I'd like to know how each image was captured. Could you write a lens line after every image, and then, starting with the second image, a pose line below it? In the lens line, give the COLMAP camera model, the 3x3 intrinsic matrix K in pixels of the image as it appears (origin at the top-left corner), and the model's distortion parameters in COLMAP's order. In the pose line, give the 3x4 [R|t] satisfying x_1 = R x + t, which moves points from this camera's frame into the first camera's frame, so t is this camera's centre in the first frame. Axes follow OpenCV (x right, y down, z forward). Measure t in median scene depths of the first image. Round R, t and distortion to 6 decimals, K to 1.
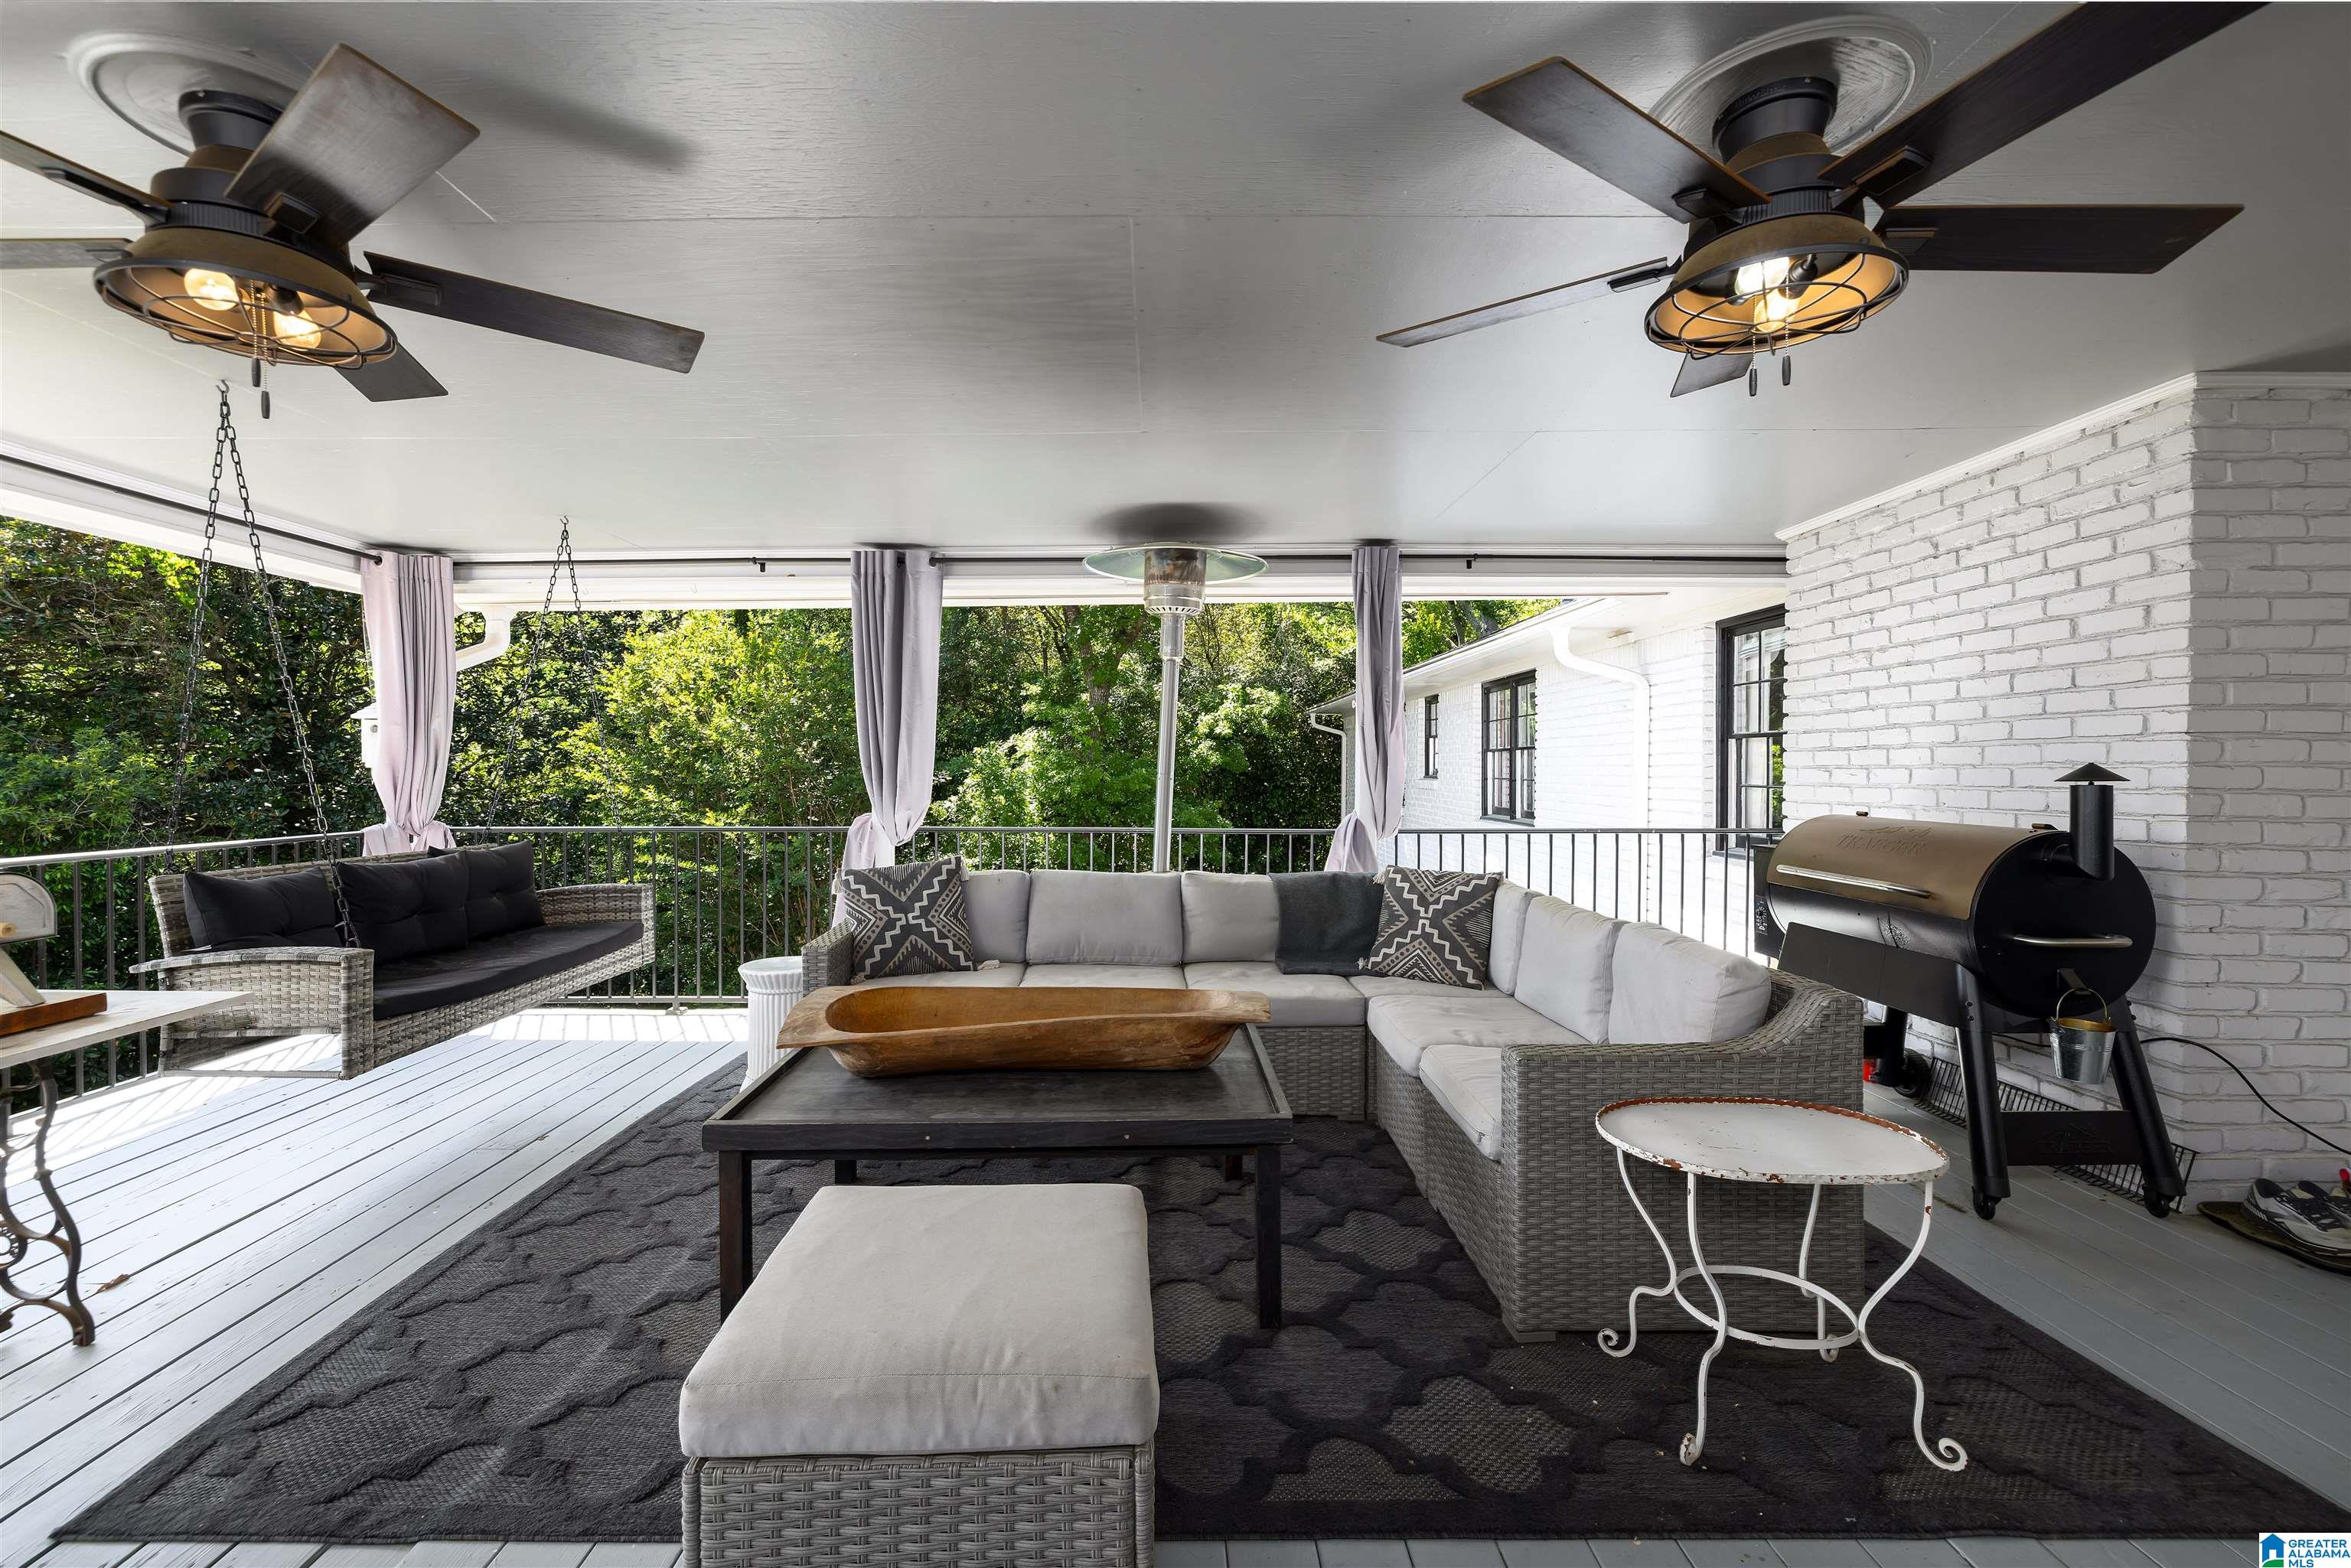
lens RADIAL K [[989.8, 0, 1174.1], [0, 989.8, 769.8], [0, 0, 1]] dist [0.002207, 0.000101]
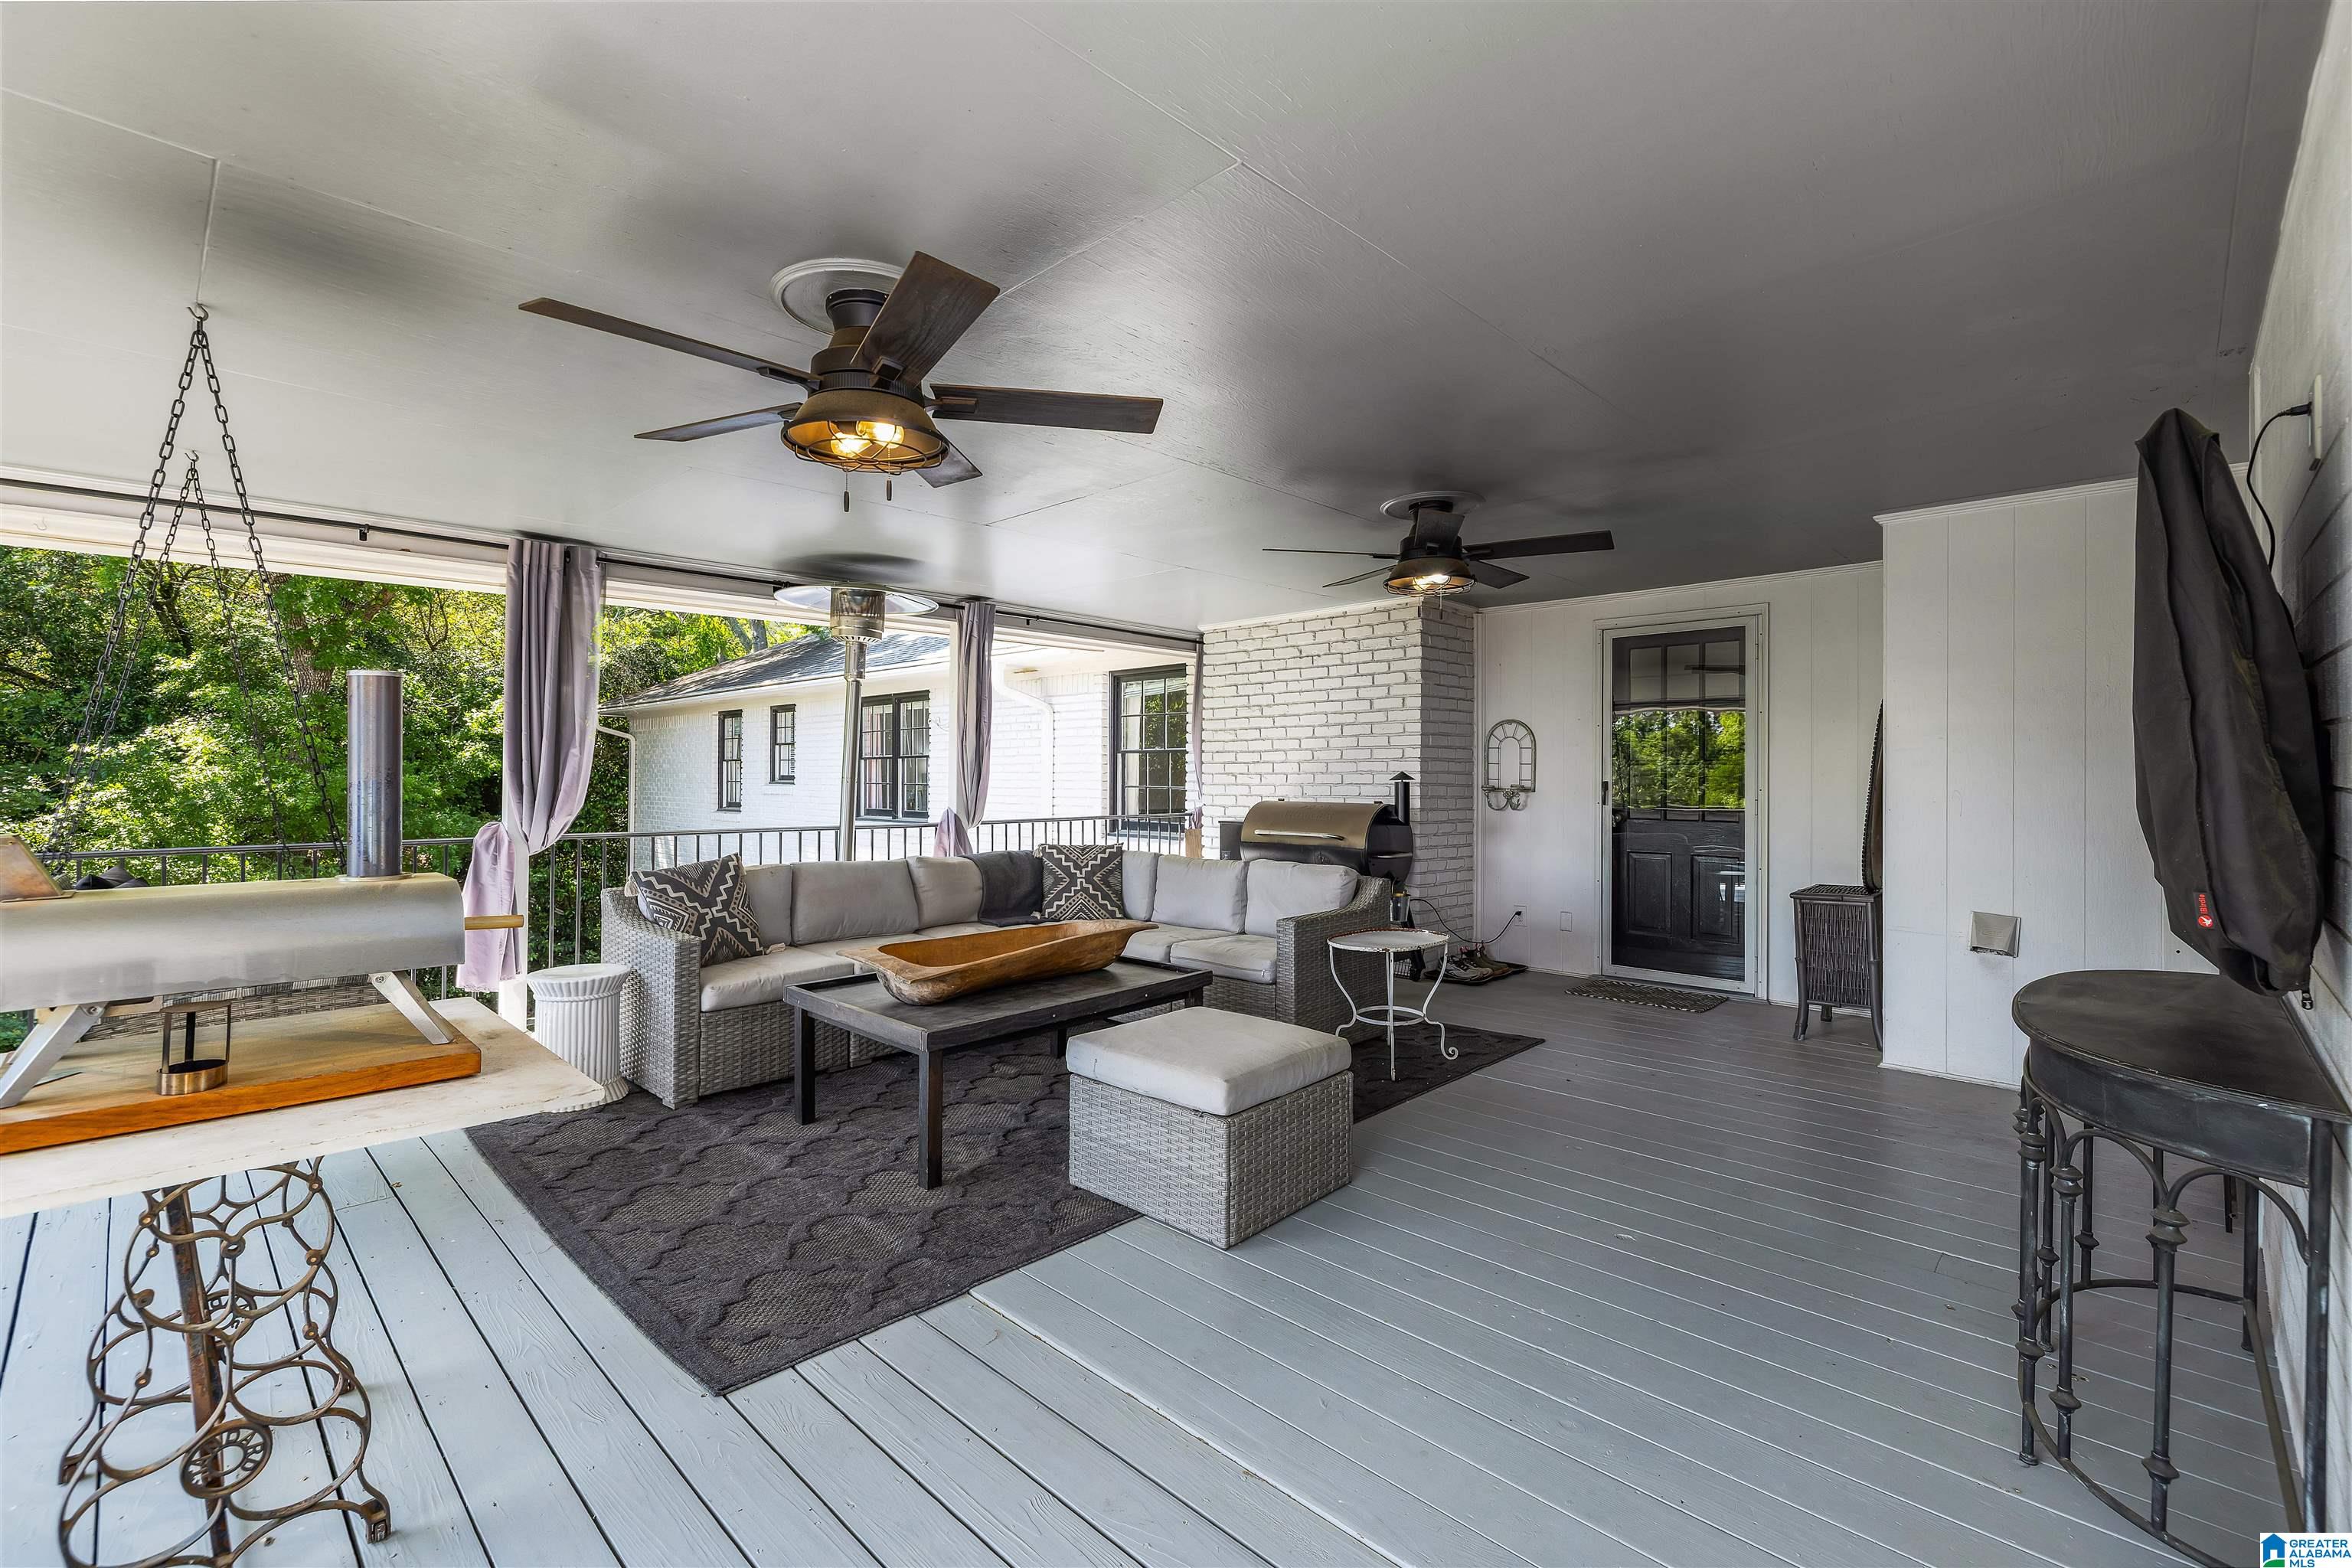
lens RADIAL K [[990.3, 0, 1174.6], [0, 990.3, 769.8], [0, 0, 1]] dist [0.002207, 0.000101]
pose [[0.705777, 0.004995, 0.708416, -0.672312], [-0.000341, 0.999977, -0.006710, 0.002441], [-0.708434, 0.004494, 0.705763, -0.114334]]
